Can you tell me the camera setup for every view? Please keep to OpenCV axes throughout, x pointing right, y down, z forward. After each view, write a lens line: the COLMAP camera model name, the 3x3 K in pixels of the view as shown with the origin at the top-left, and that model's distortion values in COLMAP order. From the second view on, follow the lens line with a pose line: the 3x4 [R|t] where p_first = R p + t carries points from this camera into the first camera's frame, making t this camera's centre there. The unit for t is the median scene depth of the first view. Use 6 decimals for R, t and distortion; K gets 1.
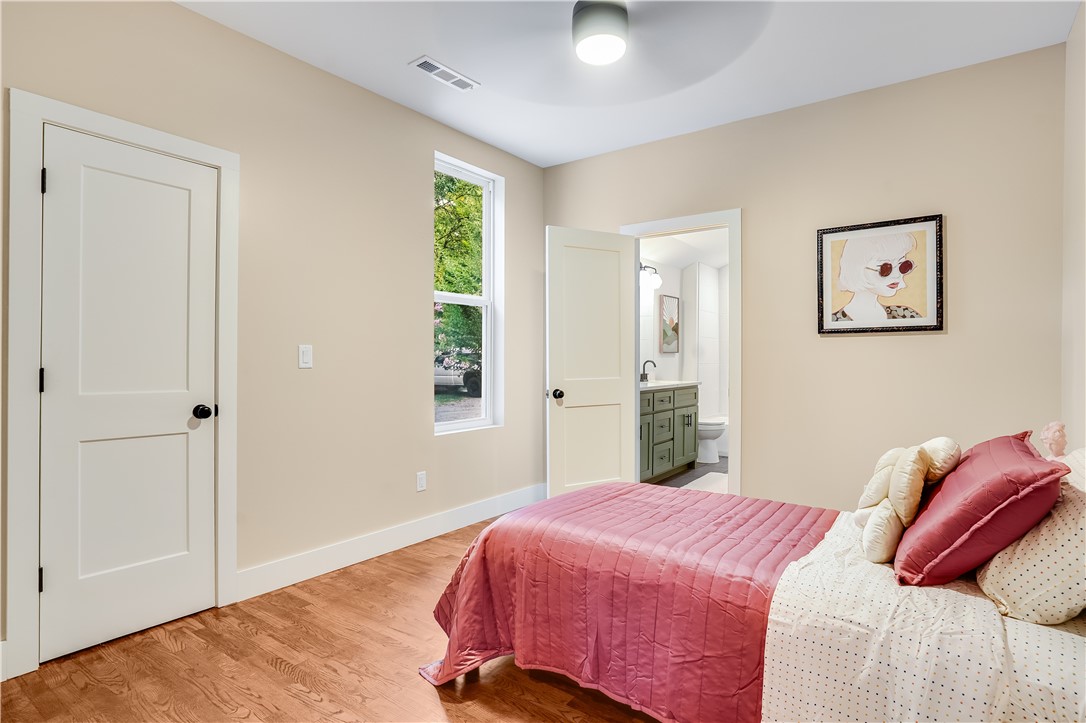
lens RADIAL K [[553.6, 0, 543.0], [0, 553.6, 361.5], [0, 0, 1]] dist [-0.000118, 0.000004]
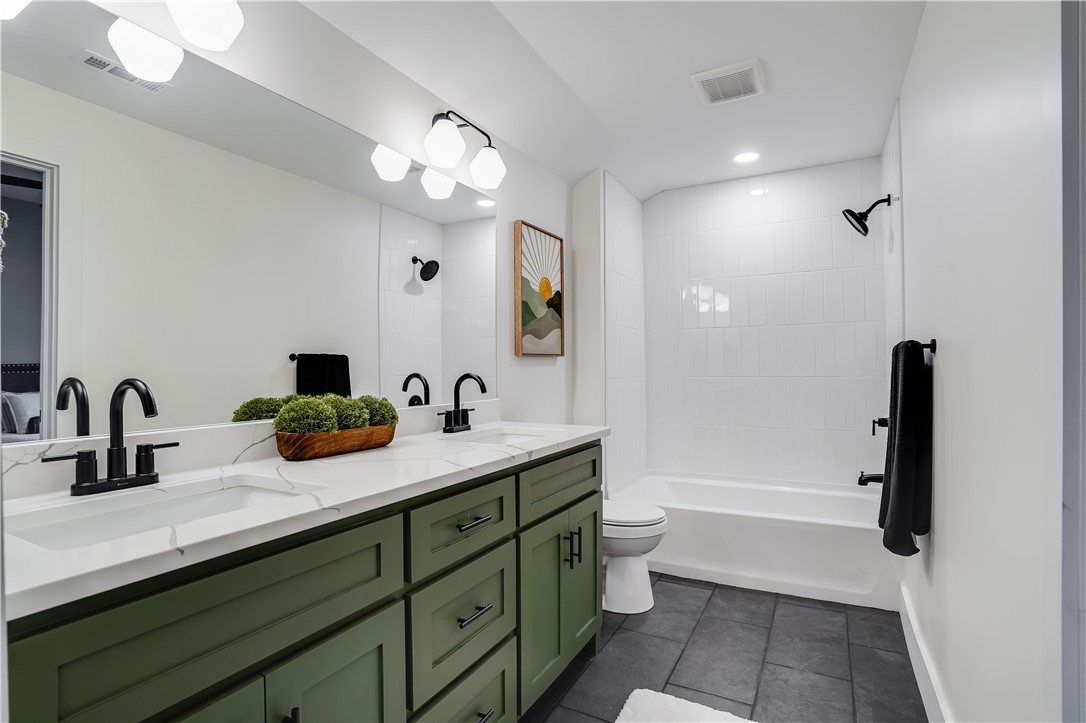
lens RADIAL K [[524.6, 0, 543.0], [0, 524.6, 361.5], [0, 0, 1]] dist [-0.028401, 0.000003]
pose [[0.990774, -0.005906, 0.135398, 0.178076], [0.008381, 0.999808, -0.017718, -0.003854], [-0.135267, 0.018689, 0.990633, 0.599537]]
